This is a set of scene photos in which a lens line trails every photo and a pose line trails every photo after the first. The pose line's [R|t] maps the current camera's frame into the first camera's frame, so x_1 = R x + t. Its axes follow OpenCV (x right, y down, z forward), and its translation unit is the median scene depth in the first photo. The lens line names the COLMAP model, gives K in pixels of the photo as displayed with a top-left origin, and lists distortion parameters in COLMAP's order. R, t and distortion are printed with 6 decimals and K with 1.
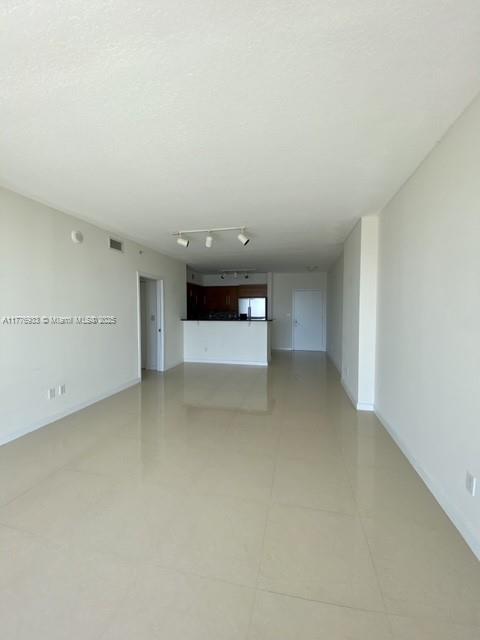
lens RADIAL K [[258.3, 0, 240.0], [0, 258.3, 320.0], [0, 0, 1]] dist [0.036945, -0.032483]
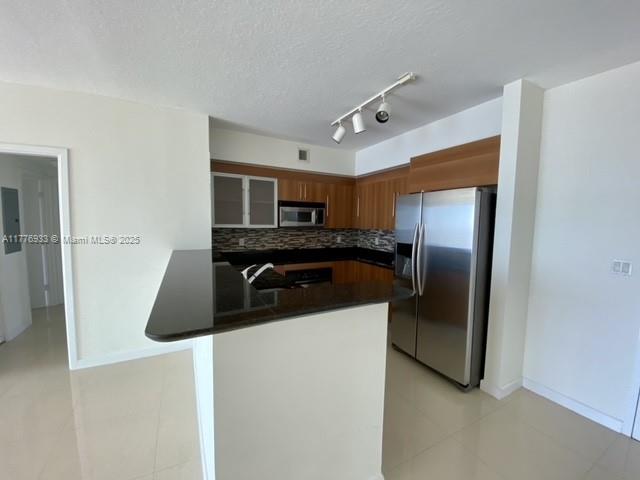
lens RADIAL K [[258.3, 0, 318.4], [0, 258.3, 240.2], [0, 0, 1]] dist [0.036945, -0.032483]
pose [[0.652274, 0.057127, -0.755827, 0.190650], [-0.039583, 0.998362, 0.041299, -0.033146], [0.756949, 0.002980, 0.653468, 0.686725]]
